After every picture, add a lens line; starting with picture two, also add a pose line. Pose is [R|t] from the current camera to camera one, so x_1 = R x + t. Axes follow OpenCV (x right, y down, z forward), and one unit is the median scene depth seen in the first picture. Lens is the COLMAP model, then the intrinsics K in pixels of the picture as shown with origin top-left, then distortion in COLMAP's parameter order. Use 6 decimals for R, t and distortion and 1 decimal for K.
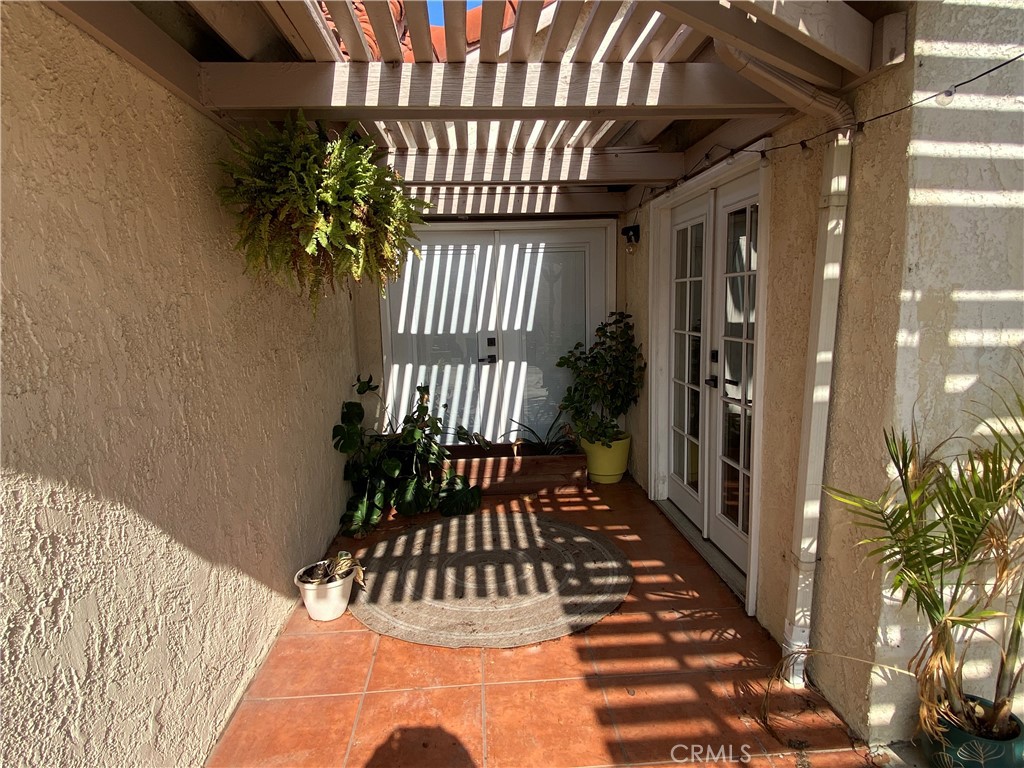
lens RADIAL K [[608.0, 0, 510.5], [0, 608.0, 382.6], [0, 0, 1]] dist [0.069842, -0.086740]
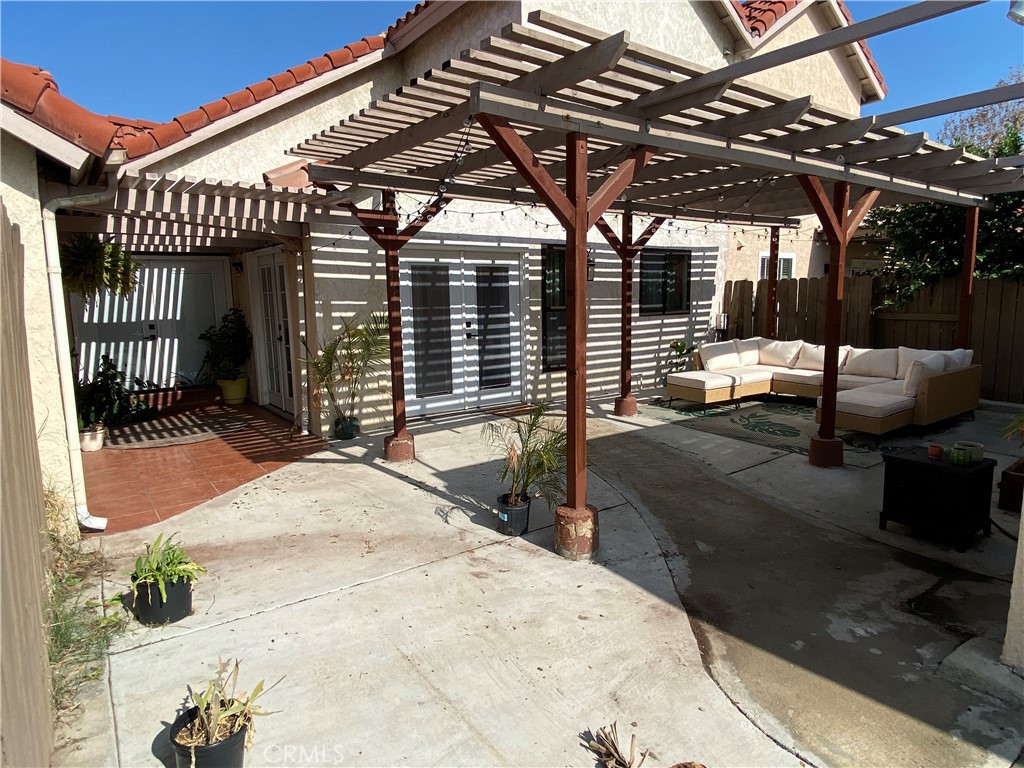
lens RADIAL K [[608.0, 0, 510.5], [0, 608.0, 382.6], [0, 0, 1]] dist [0.069842, -0.086740]
pose [[0.839964, -0.071516, 0.537908, -0.138707], [0.070733, 0.997250, 0.022133, 0.127247], [-0.538012, 0.019457, 0.842713, -1.019204]]
